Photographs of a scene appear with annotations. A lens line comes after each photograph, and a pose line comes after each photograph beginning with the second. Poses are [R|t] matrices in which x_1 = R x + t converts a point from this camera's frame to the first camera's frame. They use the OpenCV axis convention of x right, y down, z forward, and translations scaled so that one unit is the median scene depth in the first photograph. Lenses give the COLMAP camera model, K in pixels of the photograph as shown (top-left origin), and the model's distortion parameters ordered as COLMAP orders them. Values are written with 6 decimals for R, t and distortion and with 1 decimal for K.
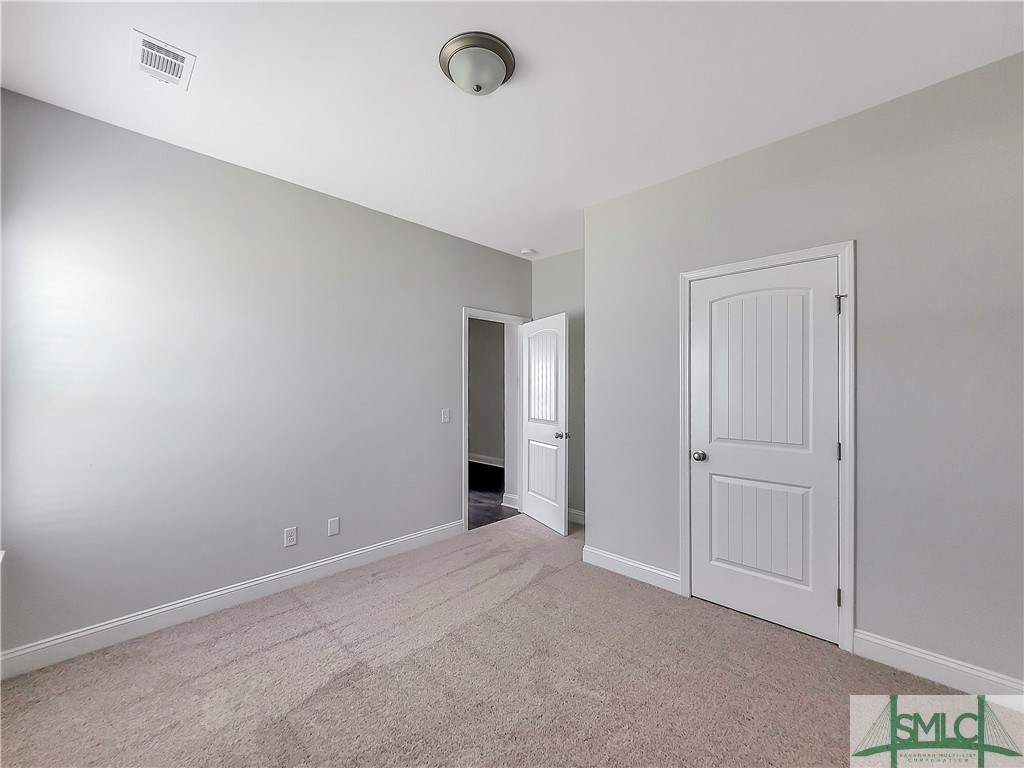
lens RADIAL K [[414.2, 0, 512.0], [0, 414.2, 387.4], [0, 0, 1]] dist [-0.005180, 0.000029]
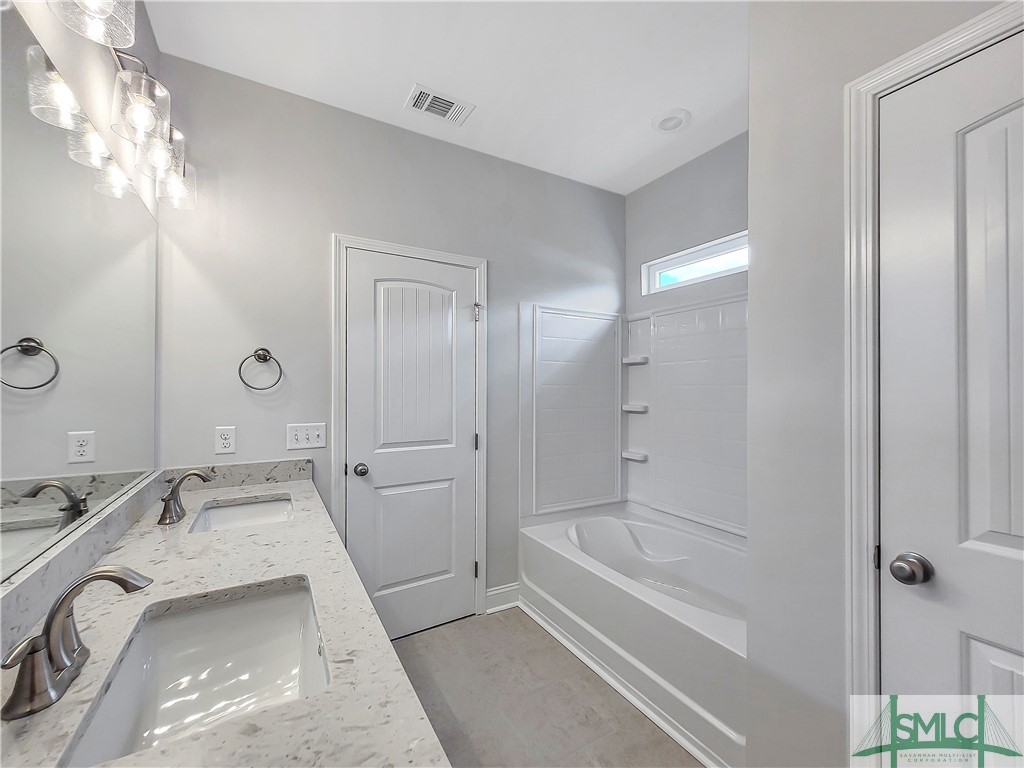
lens RADIAL K [[414.2, 0, 510.3], [0, 414.2, 383.2], [0, 0, 1]] dist [-0.005180, 0.000029]
pose [[0.260155, 0.010097, 0.965514, -0.280767], [-0.000959, 0.999948, -0.010199, 0.003621], [-0.965566, 0.001727, 0.260151, 0.575009]]
